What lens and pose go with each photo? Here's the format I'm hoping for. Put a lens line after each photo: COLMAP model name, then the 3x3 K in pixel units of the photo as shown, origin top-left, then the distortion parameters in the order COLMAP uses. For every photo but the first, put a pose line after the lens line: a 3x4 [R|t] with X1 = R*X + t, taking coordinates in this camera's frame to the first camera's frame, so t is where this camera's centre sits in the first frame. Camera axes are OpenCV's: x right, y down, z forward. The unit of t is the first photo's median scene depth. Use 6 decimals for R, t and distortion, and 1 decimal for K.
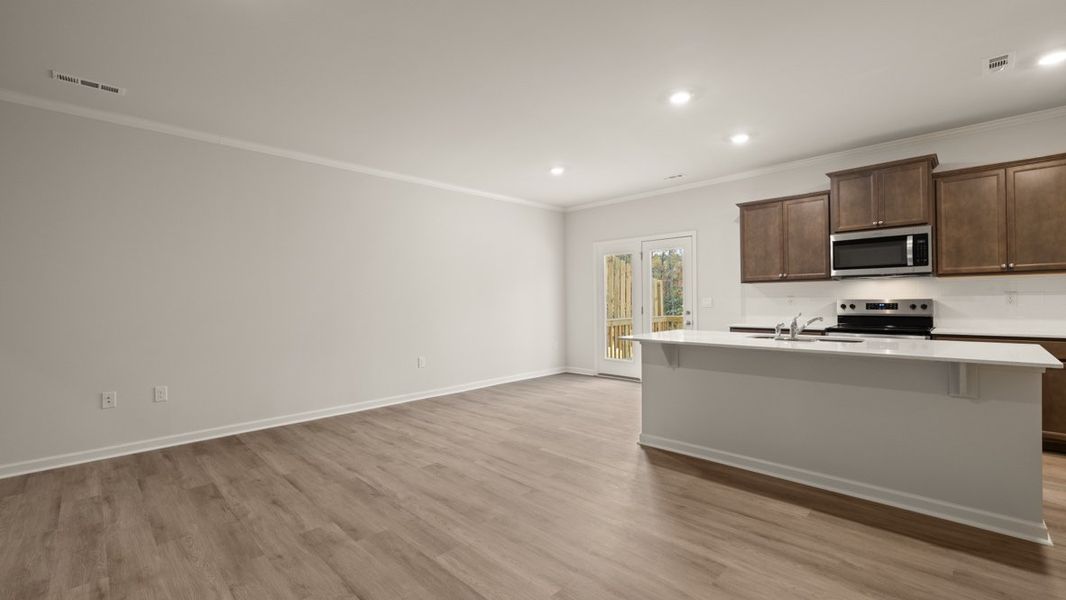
lens RADIAL K [[448.3, 0, 530.2], [0, 448.3, 298.2], [0, 0, 1]] dist [0.000411, -0.000225]
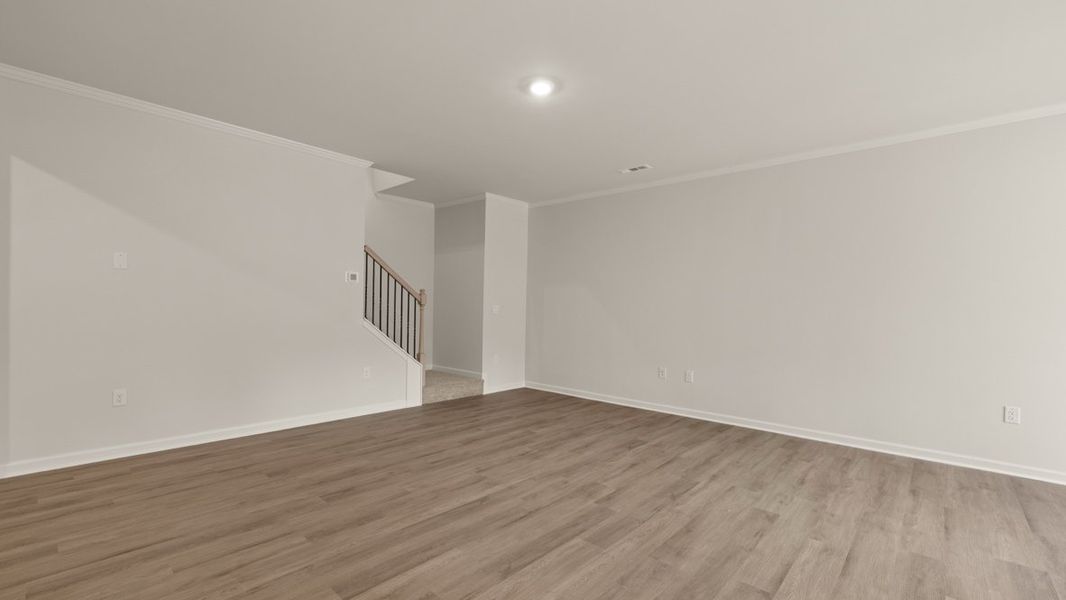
lens RADIAL K [[448.3, 0, 530.2], [0, 448.3, 298.2], [0, 0, 1]] dist [0.000411, -0.000225]
pose [[0.052170, -0.004596, -0.998628, 0.631070], [-0.011816, 0.999917, -0.005219, -0.013459], [0.998568, 0.012072, 0.052111, 0.558075]]
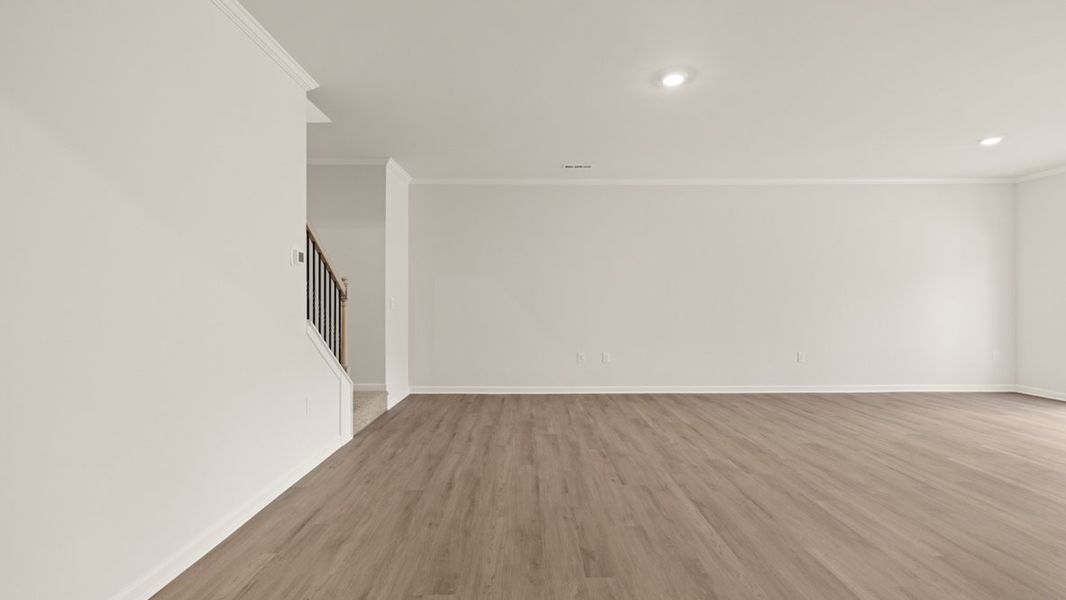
lens RADIAL K [[448.3, 0, 530.2], [0, 448.3, 298.2], [0, 0, 1]] dist [0.000411, -0.000225]
pose [[0.711114, 0.008719, -0.703023, 0.070232], [-0.002406, 0.999947, 0.009968, -0.001561], [0.703073, -0.005397, 0.711098, -0.316655]]
